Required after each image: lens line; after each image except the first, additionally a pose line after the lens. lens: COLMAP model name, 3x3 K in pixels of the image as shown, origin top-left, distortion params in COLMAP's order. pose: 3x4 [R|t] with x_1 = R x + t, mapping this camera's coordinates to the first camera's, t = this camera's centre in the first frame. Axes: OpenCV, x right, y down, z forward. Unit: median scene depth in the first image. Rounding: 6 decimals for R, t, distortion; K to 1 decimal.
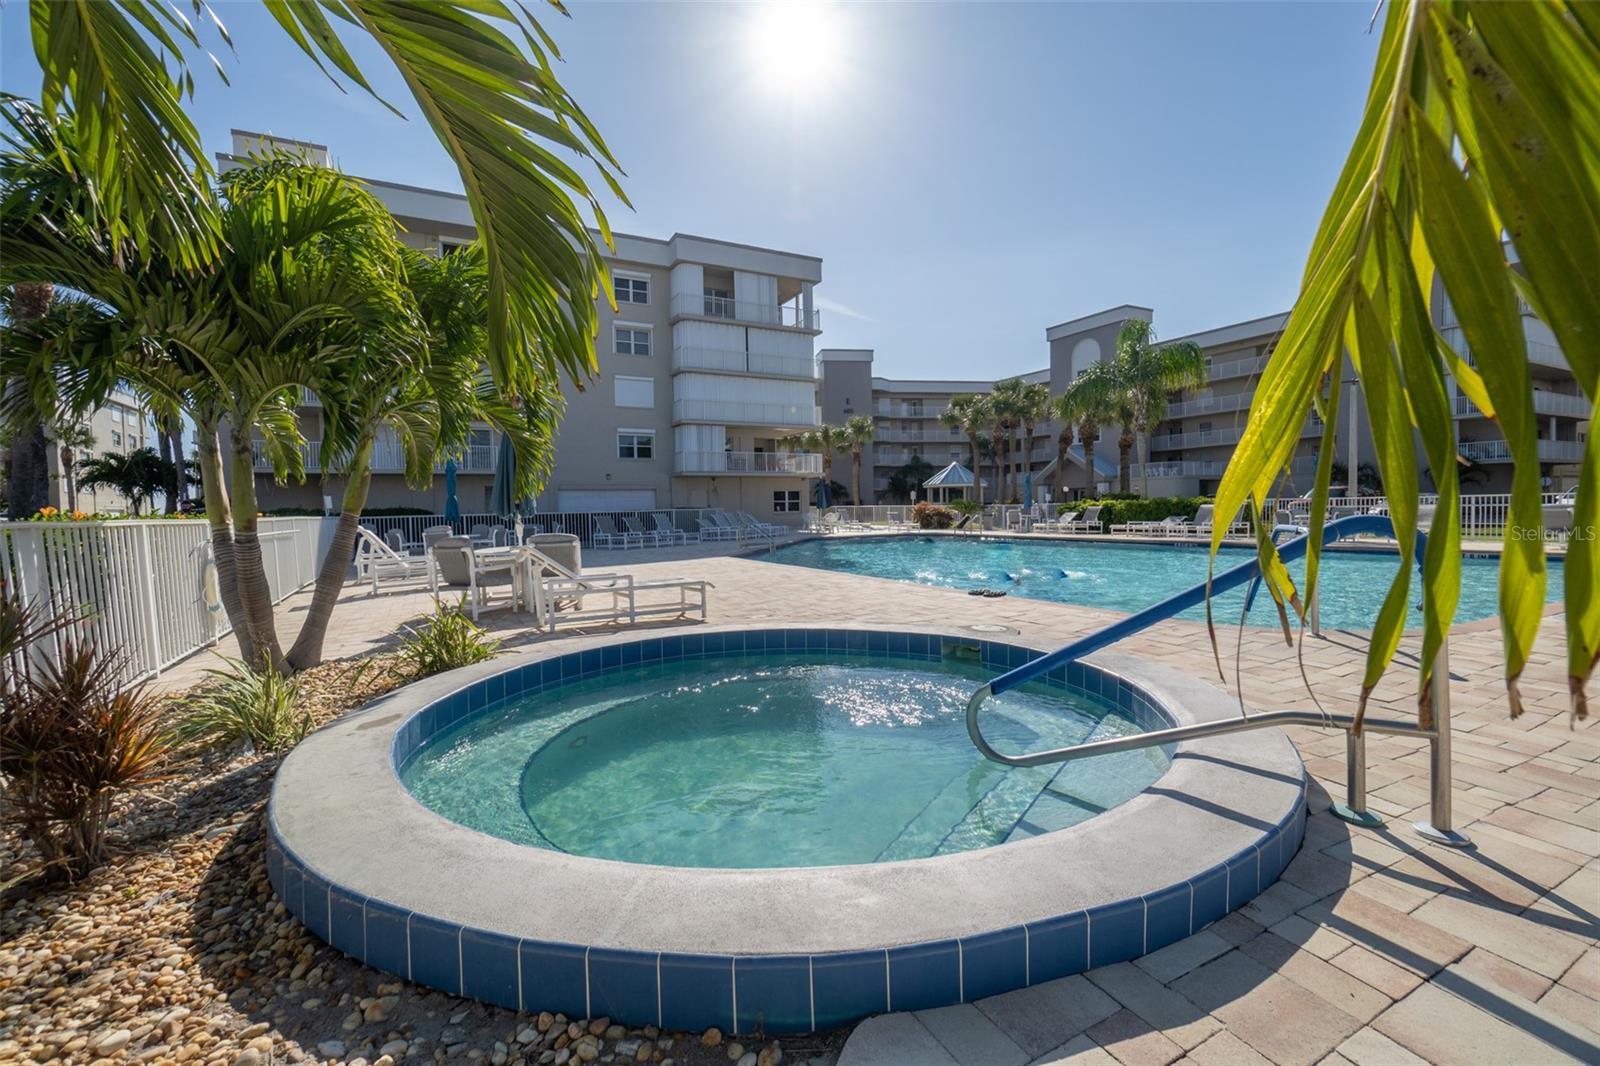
lens RADIAL K [[698.0, 0, 800.1], [0, 698.0, 531.3], [0, 0, 1]] dist [0.000543, -0.000092]
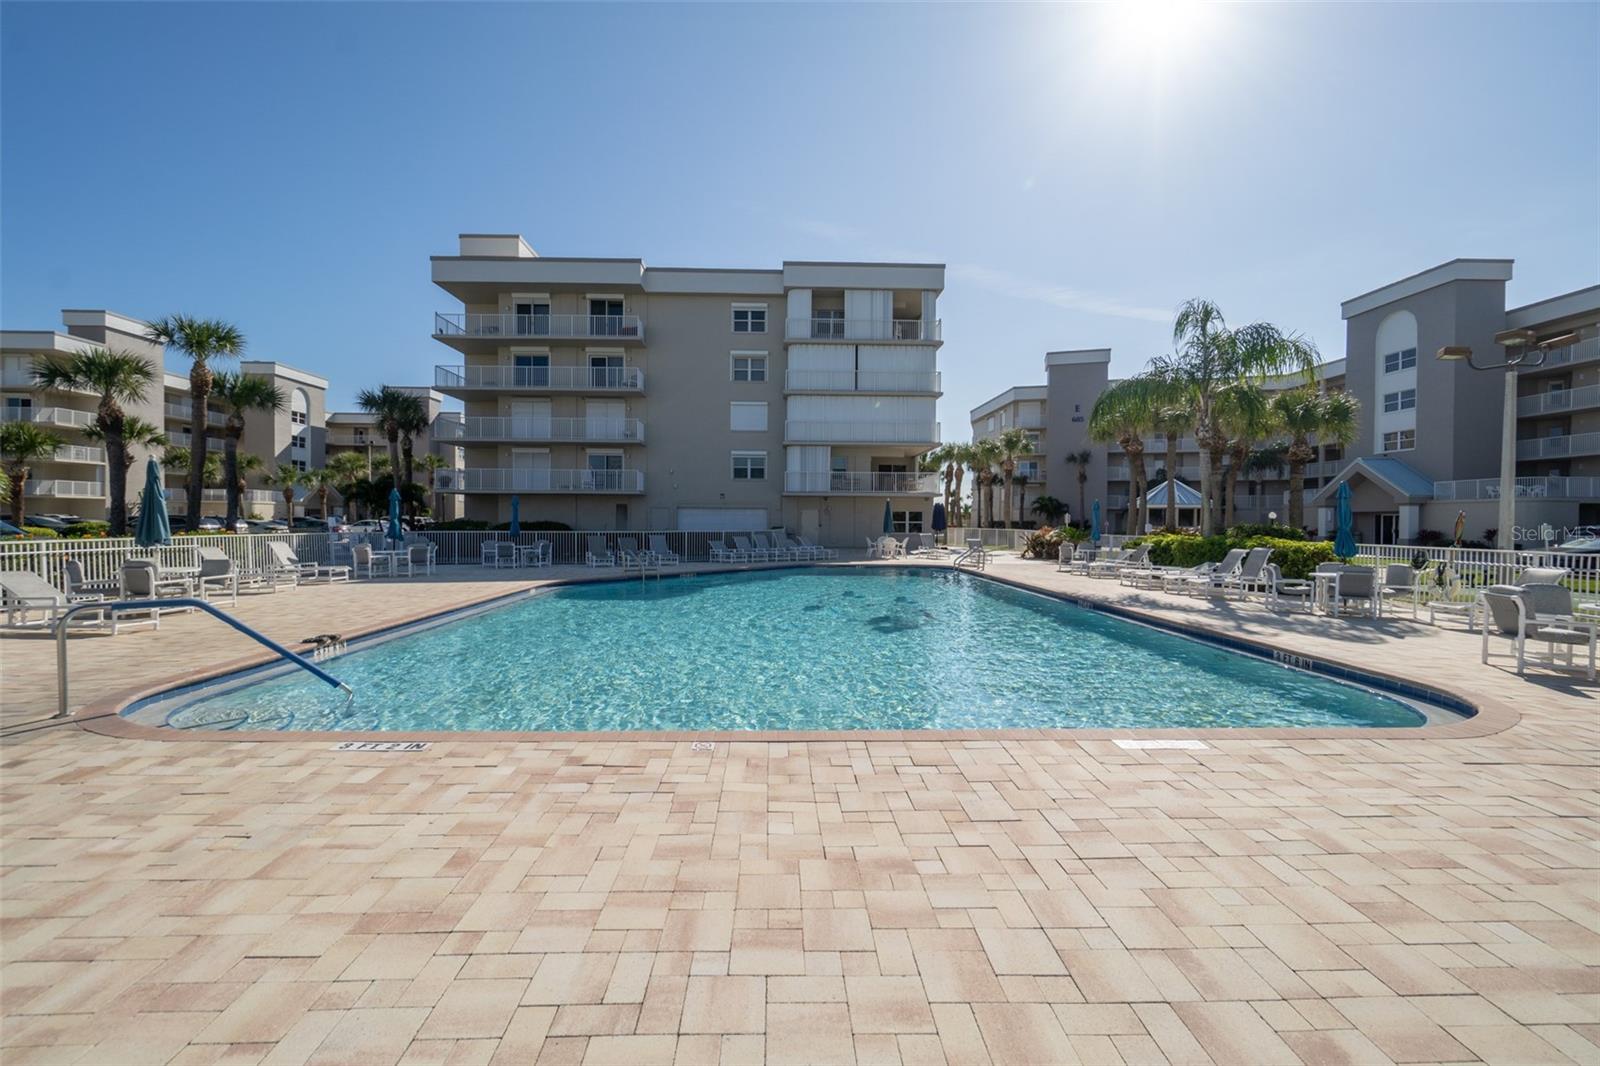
lens RADIAL K [[698.0, 0, 797.8], [0, 698.0, 532.2], [0, 0, 1]] dist [0.000543, -0.000092]
pose [[0.893333, 0.032652, -0.448208, 0.306480], [-0.038316, 0.999259, -0.003572, -0.023100], [0.447760, 0.020364, 0.893922, 0.090331]]
